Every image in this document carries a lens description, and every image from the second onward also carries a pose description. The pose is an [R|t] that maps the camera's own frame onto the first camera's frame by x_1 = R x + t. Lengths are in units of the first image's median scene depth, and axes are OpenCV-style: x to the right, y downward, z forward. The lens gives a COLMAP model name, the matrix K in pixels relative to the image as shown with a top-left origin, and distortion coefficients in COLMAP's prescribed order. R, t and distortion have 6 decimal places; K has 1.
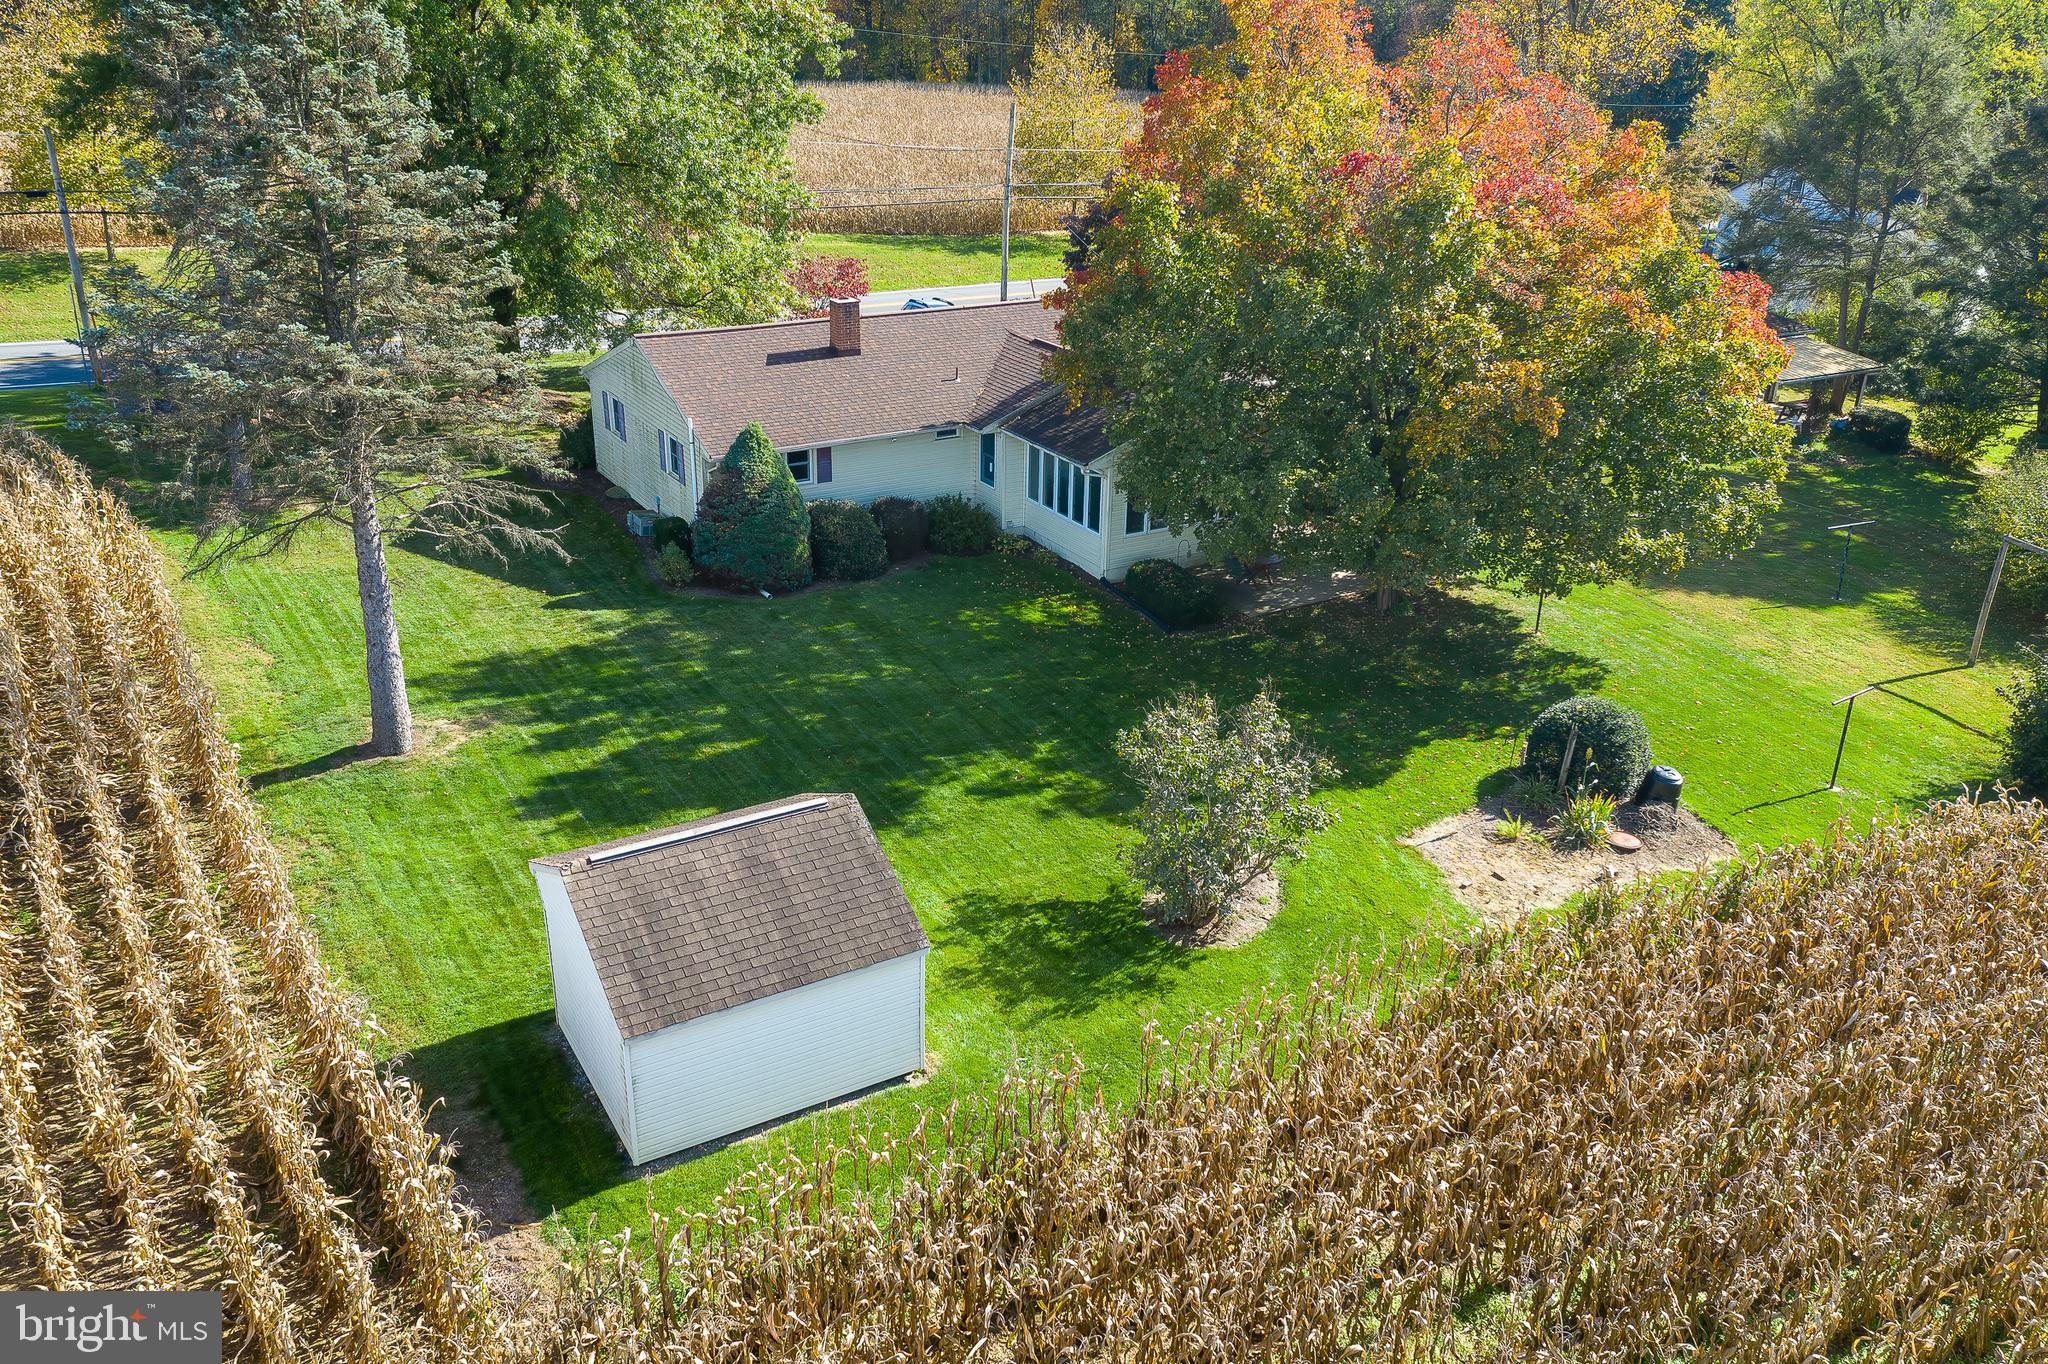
lens RADIAL K [[1651.3, 0, 1024.0], [0, 1651.3, 682.0], [0, 0, 1]] dist [-0.001432, 0.003109]
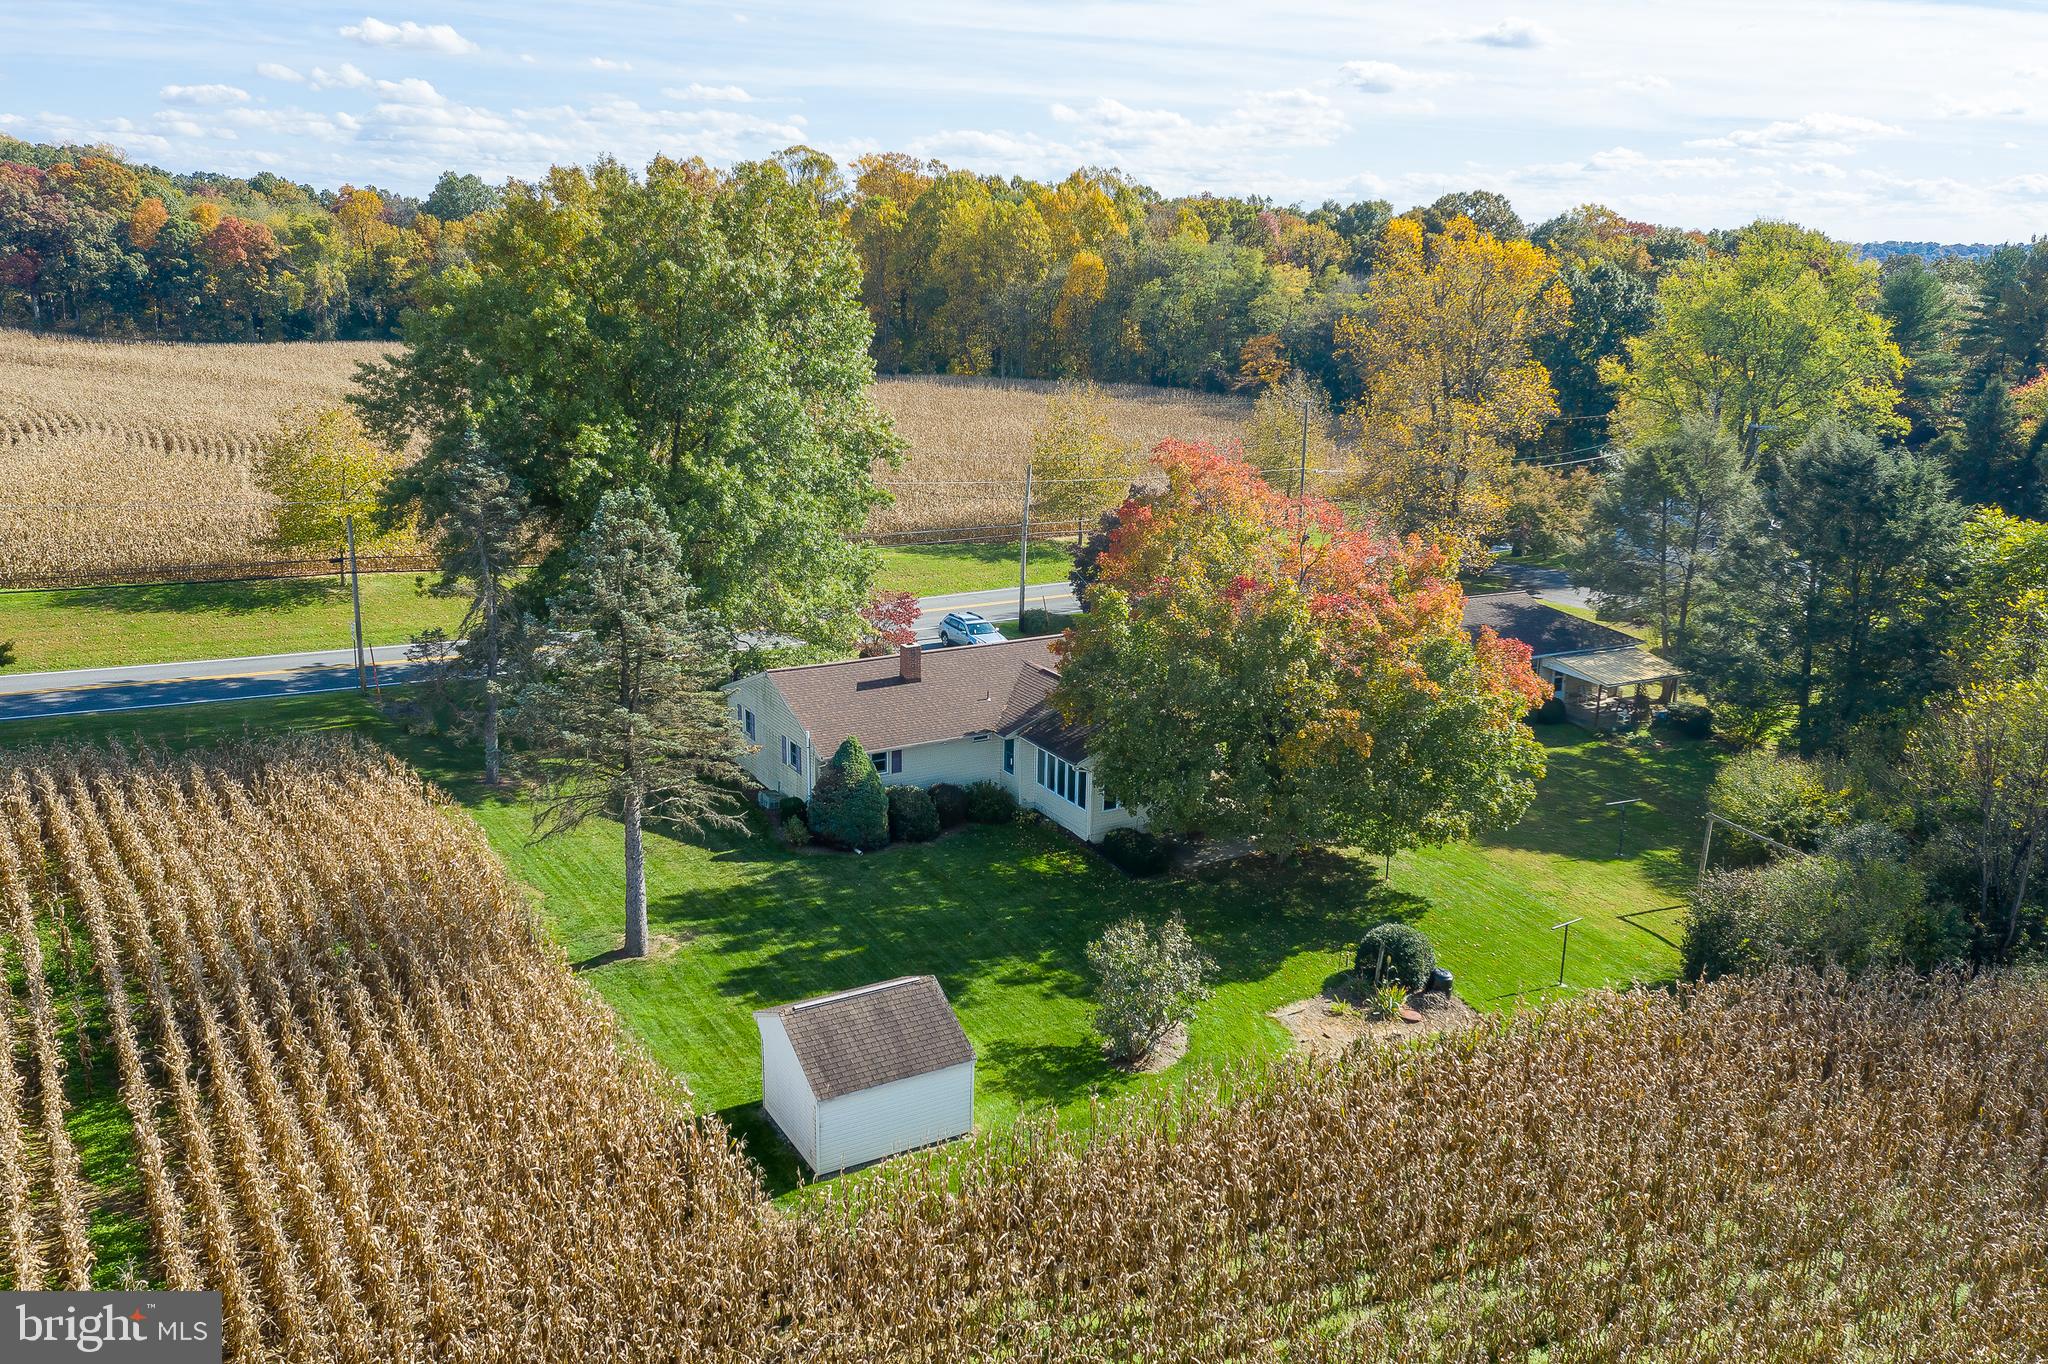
lens RADIAL K [[1651.3, 0, 1024.0], [0, 1651.3, 682.0], [0, 0, 1]] dist [-0.001432, 0.003109]
pose [[0.999927, 0.002652, -0.011785, 0.009563], [-0.004253, 0.990425, -0.137983, -0.000209], [0.011307, 0.138023, 0.990364, -0.545983]]
